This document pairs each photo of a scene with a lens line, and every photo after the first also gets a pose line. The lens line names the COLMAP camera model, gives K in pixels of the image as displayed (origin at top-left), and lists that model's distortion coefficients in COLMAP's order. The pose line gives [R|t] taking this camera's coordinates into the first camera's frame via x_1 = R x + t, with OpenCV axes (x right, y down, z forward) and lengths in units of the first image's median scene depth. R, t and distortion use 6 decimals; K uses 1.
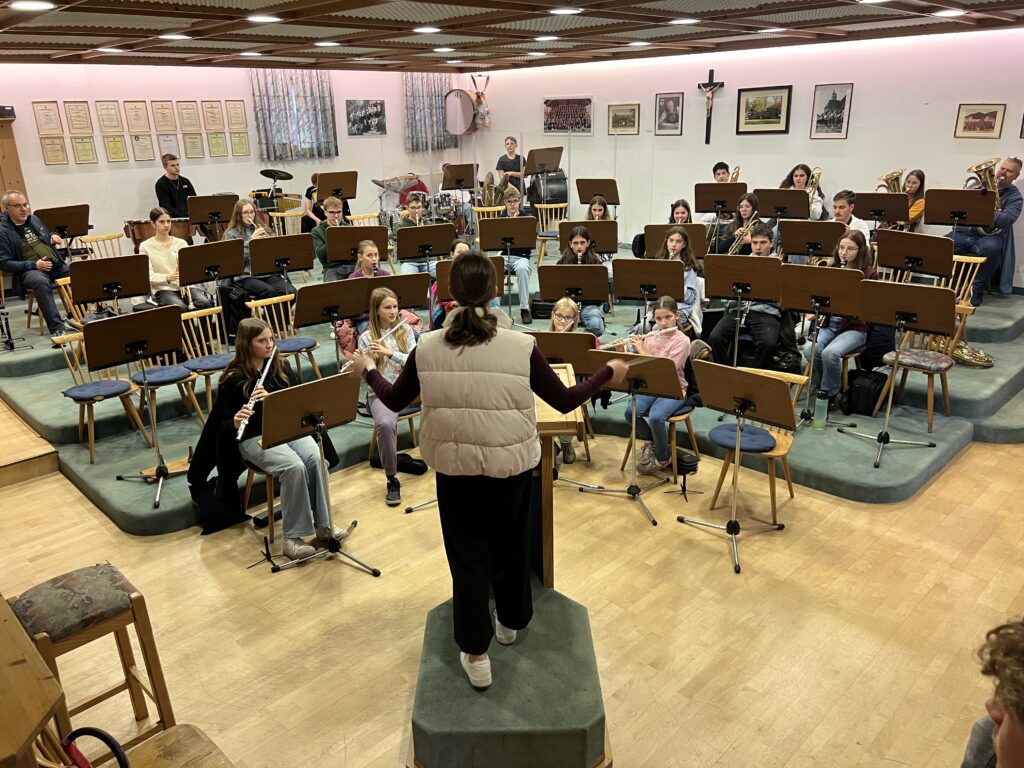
lens RADIAL K [[759.1, 0, 507.0], [0, 759.1, 388.6], [0, 0, 1]] dist [0.023270, -0.029973]
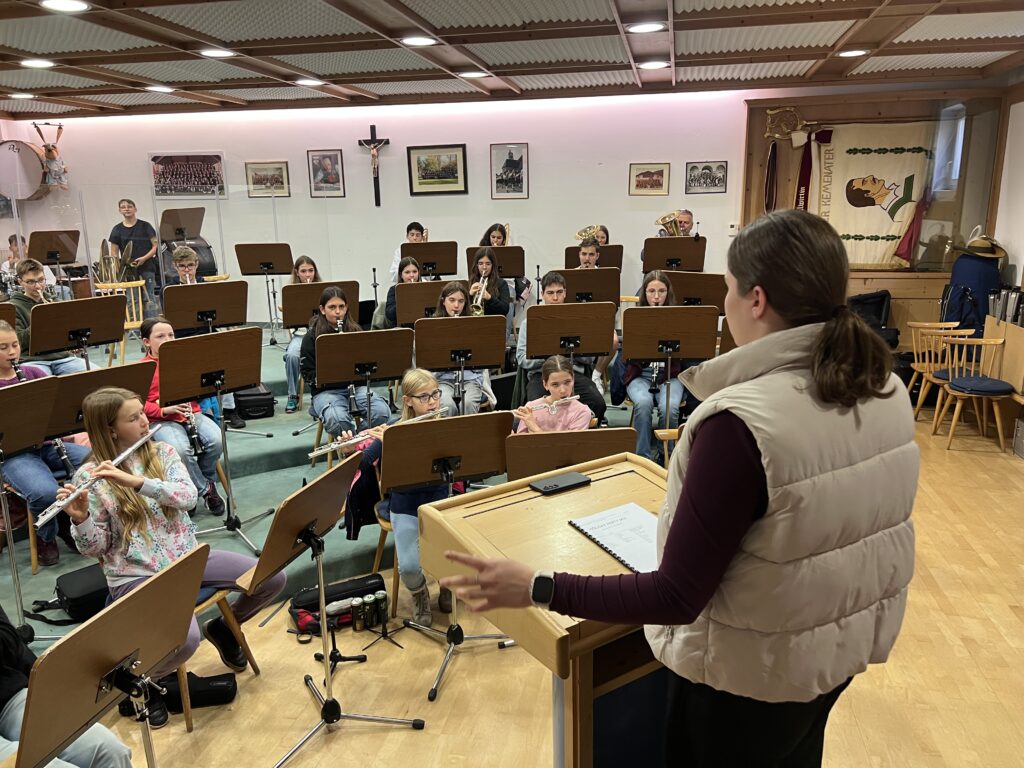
lens RADIAL K [[759.1, 0, 516.1], [0, 759.1, 379.4], [0, 0, 1]] dist [0.023270, -0.029973]
pose [[0.832675, -0.110151, 0.542697, -0.112500], [0.181267, 0.980243, -0.079163, -0.024524], [-0.523255, 0.164290, 0.836190, 0.216476]]
